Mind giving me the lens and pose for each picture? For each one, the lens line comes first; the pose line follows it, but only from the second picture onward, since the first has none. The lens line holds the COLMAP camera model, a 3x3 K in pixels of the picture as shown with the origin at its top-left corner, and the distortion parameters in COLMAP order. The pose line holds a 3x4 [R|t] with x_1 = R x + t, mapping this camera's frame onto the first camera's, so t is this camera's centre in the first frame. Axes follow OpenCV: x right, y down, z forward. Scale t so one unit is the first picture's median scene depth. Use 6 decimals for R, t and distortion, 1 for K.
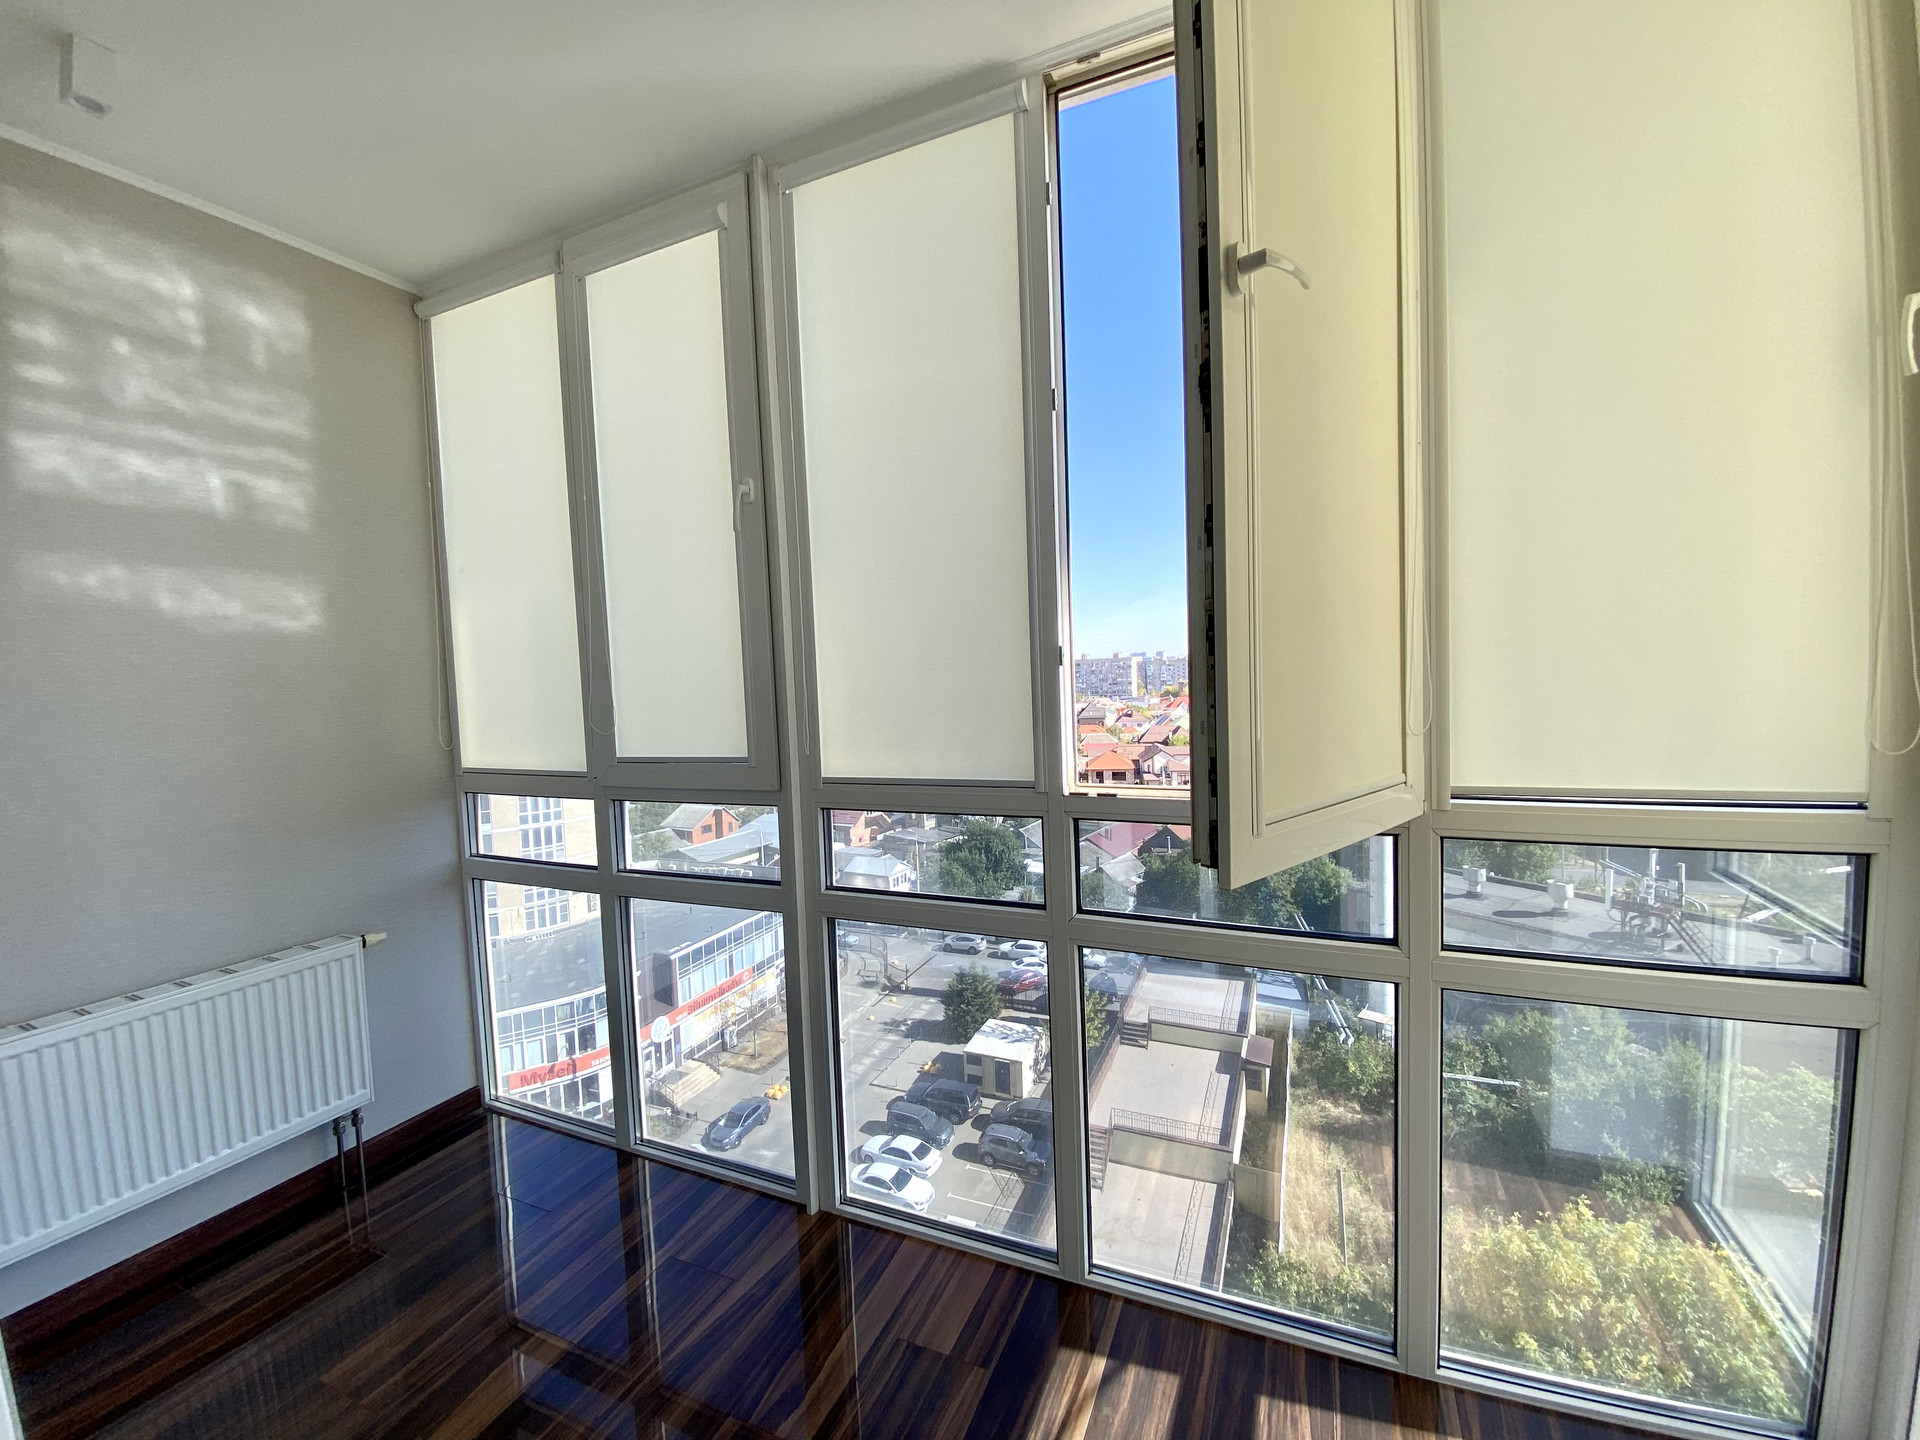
lens RADIAL K [[778.1, 0, 917.8], [0, 778.1, 719.5], [0, 0, 1]] dist [-0.000397, -0.000052]
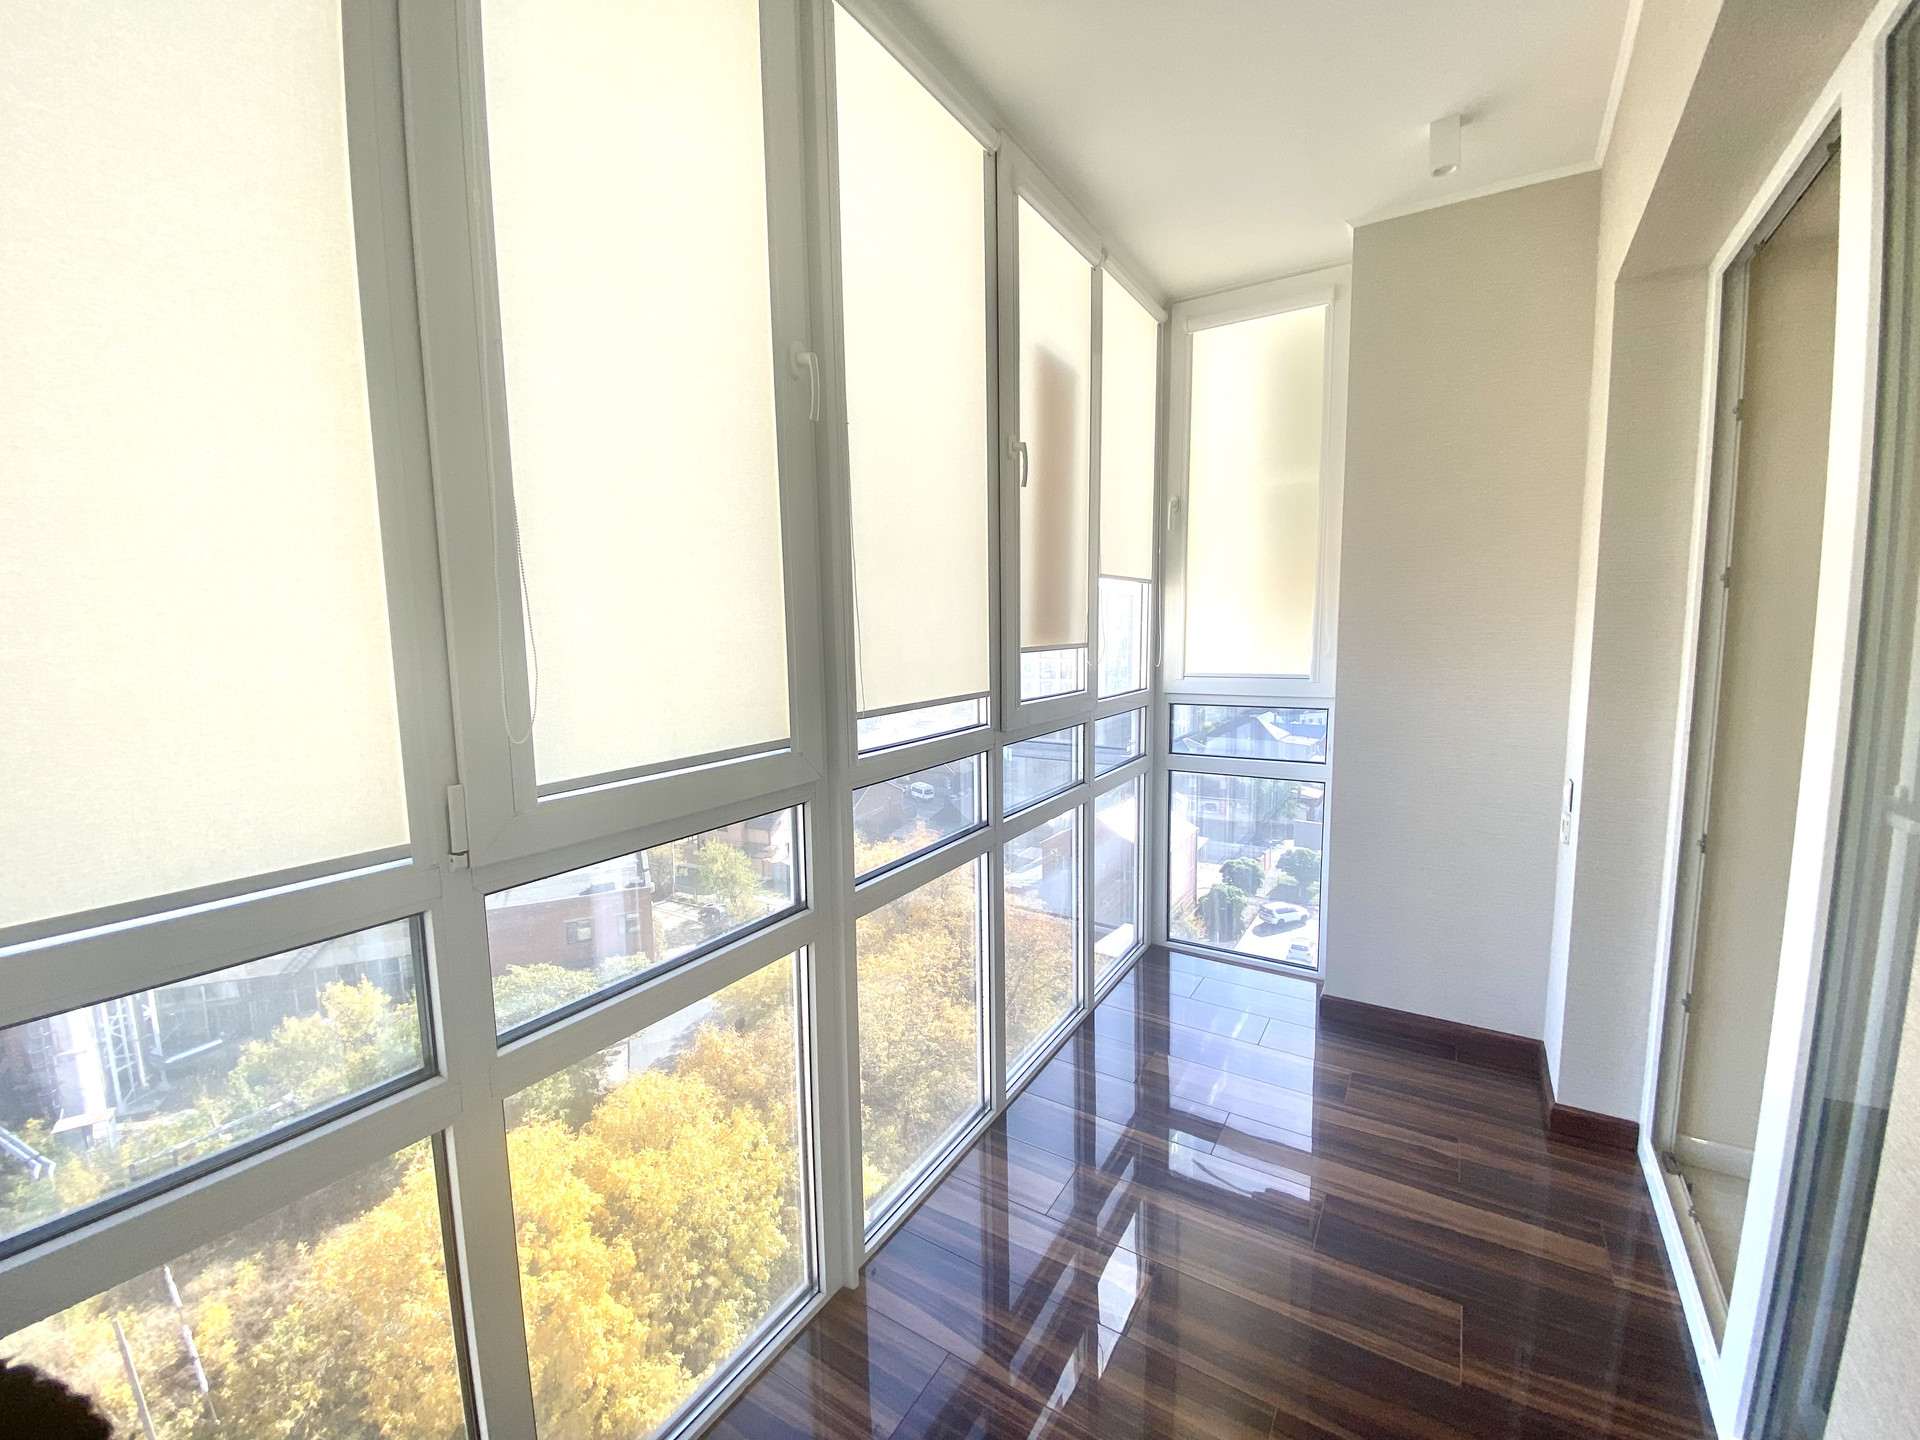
lens RADIAL K [[778.1, 0, 917.8], [0, 778.1, 719.5], [0, 0, 1]] dist [-0.000397, -0.000052]
pose [[0.128042, -0.075435, 0.988896, -0.980158], [0.080128, 0.994630, 0.065497, -0.032258], [-0.988527, 0.070852, 0.133399, 0.730835]]
